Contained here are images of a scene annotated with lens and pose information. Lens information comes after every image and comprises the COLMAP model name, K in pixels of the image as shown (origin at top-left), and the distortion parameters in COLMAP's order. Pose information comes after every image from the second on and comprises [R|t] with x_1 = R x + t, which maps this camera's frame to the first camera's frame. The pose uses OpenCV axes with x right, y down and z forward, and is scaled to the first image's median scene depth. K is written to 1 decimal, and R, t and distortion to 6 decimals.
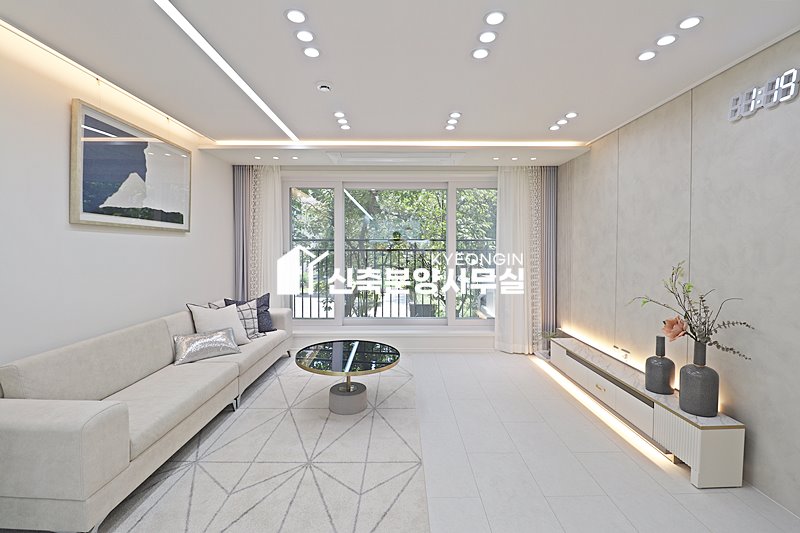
lens RADIAL K [[369.6, 0, 402.4], [0, 369.6, 256.5], [0, 0, 1]] dist [0.002093, -0.014520]
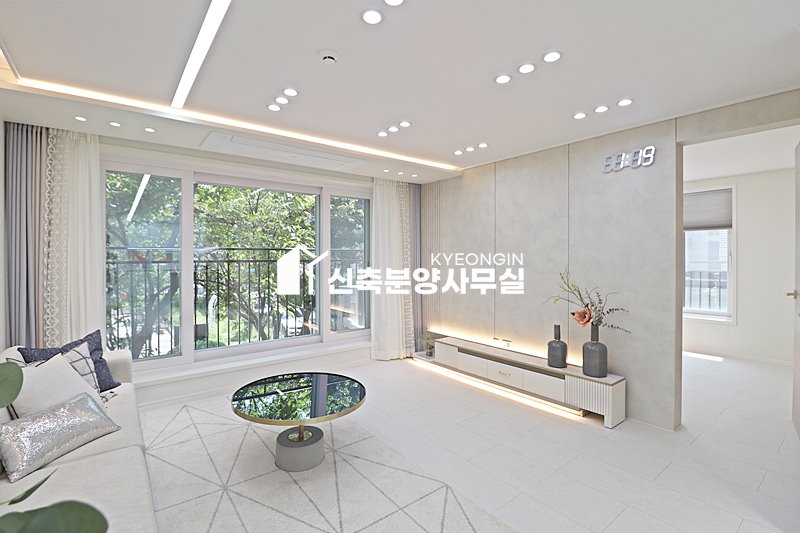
lens RADIAL K [[372.8, 0, 402.4], [0, 372.8, 258.5], [0, 0, 1]] dist [-0.000833, -0.012492]
pose [[0.792916, -0.004957, 0.609311, -0.471227], [0.016260, 0.999783, -0.013026, -0.011938], [-0.609115, 0.020236, 0.792824, 0.226059]]
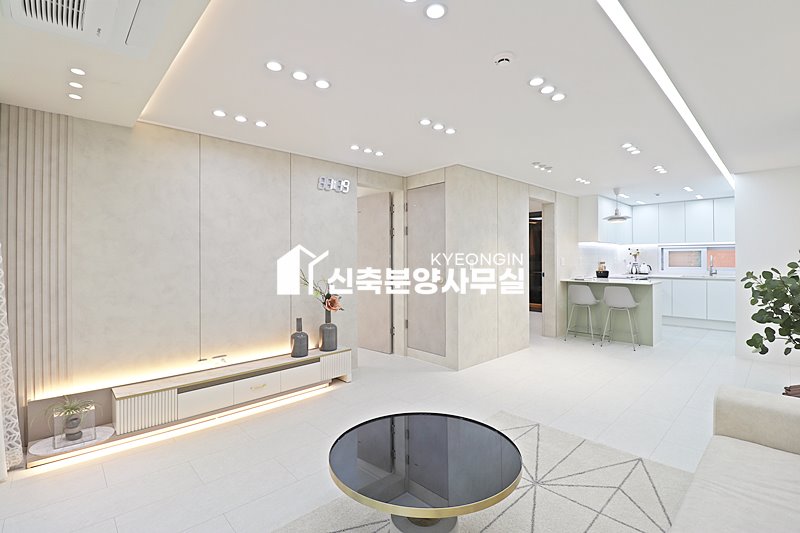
lens RADIAL K [[369.6, 0, 402.4], [0, 369.6, 256.5], [0, 0, 1]] dist [0.002093, -0.014520]
pose [[-0.682861, 0.002989, 0.730542, -0.537617], [0.017522, 0.999771, 0.012287, -0.030359], [-0.730338, 0.021190, -0.682757, 1.420603]]
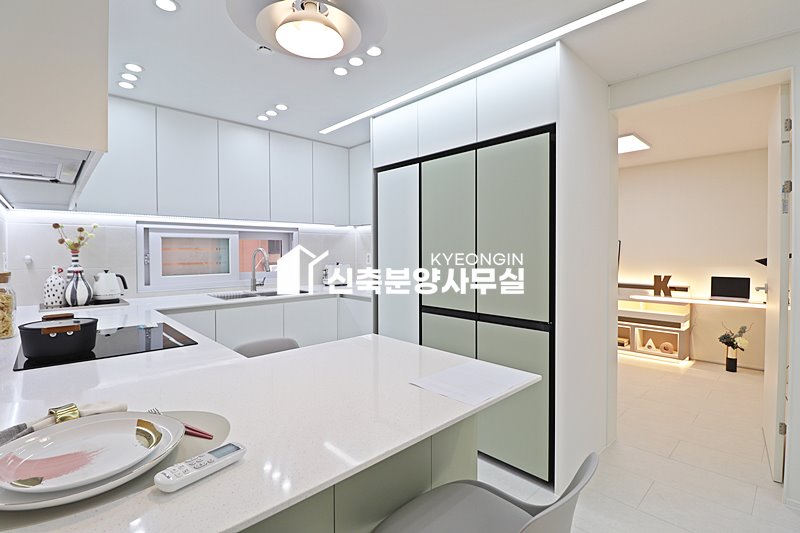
lens RADIAL K [[372.8, 0, 402.4], [0, 372.8, 258.5], [0, 0, 1]] dist [-0.000833, -0.012492]
pose [[-0.726409, 0.015774, -0.687081, 0.281838], [-0.009419, 0.999414, 0.032903, 0.015599], [0.687198, 0.030373, -0.725835, -0.438817]]
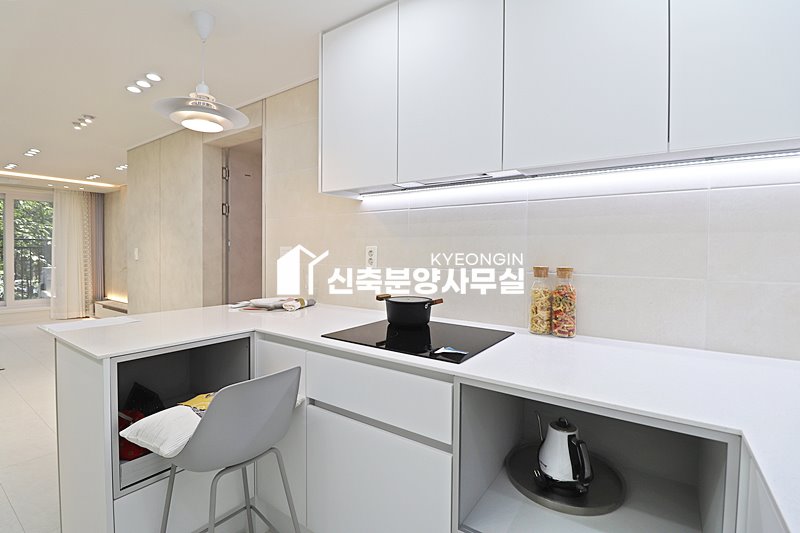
lens RADIAL K [[372.8, 0, 402.4], [0, 372.8, 258.5], [0, 0, 1]] dist [-0.000833, -0.012492]
pose [[0.573960, -0.008886, 0.818835, -0.205134], [0.011219, 0.999933, 0.002987, 0.056848], [-0.818807, 0.007472, 0.574021, -1.382531]]
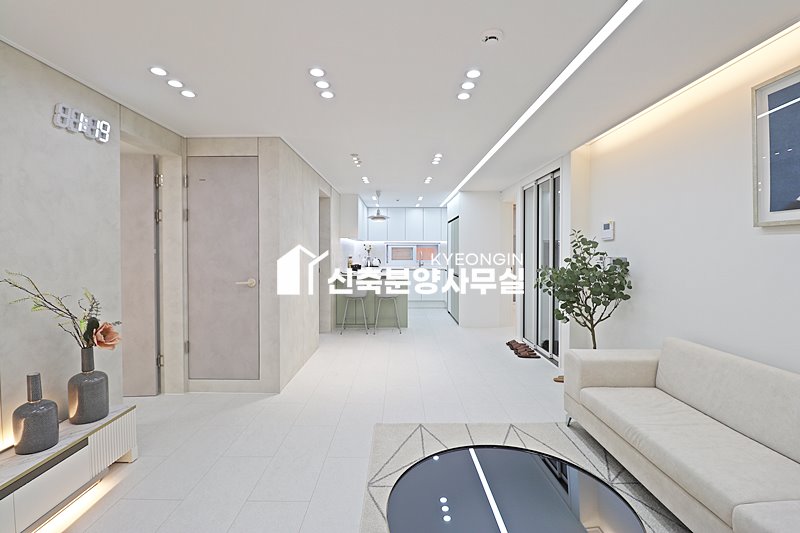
lens RADIAL K [[369.6, 0, 402.4], [0, 369.6, 256.5], [0, 0, 1]] dist [0.002093, -0.014520]
pose [[-0.999995, -0.002701, -0.001746, -0.024154], [-0.002761, 0.999371, 0.035360, -0.036886], [0.001649, 0.035364, -0.999373, 1.439706]]
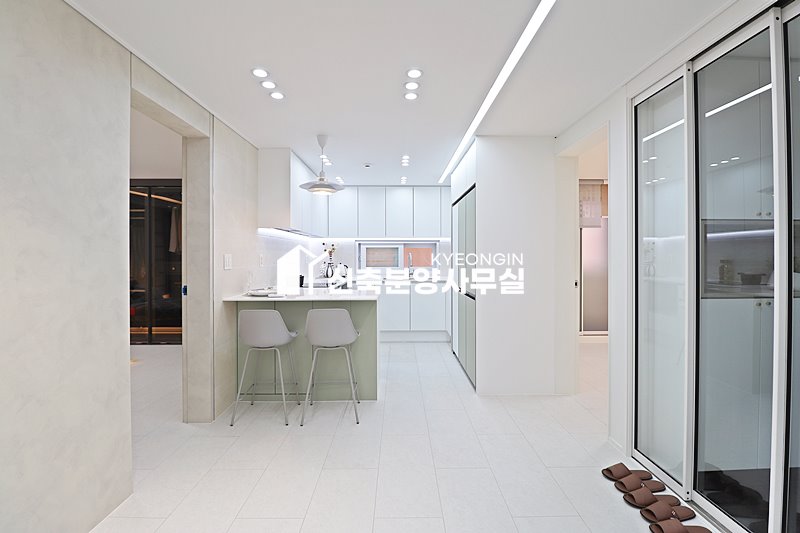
lens RADIAL K [[364.5, 0, 401.3], [0, 364.5, 257.7], [0, 0, 1]] dist [-0.028865, 0.000079]
pose [[-0.999992, -0.000632, -0.003869, -0.126220], [-0.000725, 0.999711, 0.024020, 0.003945], [0.003852, 0.024023, -0.999704, 0.380629]]
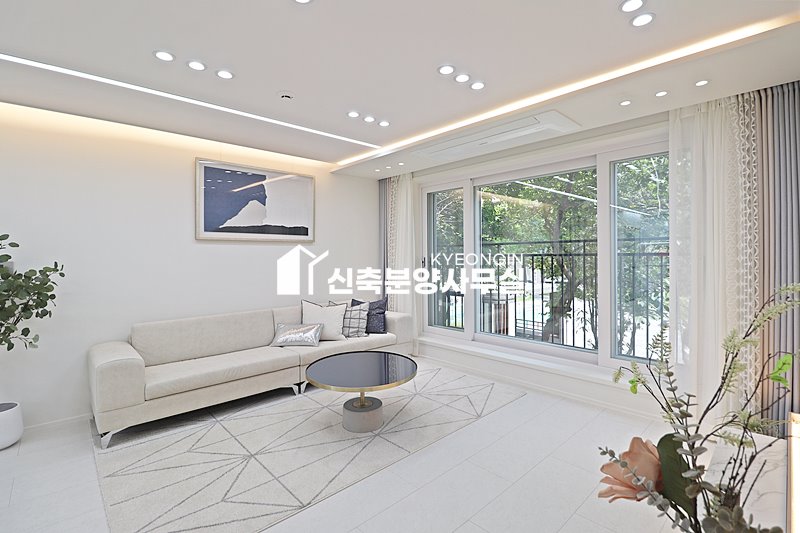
lens RADIAL K [[372.8, 0, 402.4], [0, 372.8, 258.5], [0, 0, 1]] dist [-0.000833, -0.012492]
pose [[0.682940, 0.000523, -0.730474, 0.624586], [-0.007500, 0.999952, -0.006295, -0.006129], [0.730436, 0.009777, 0.682911, 0.435413]]
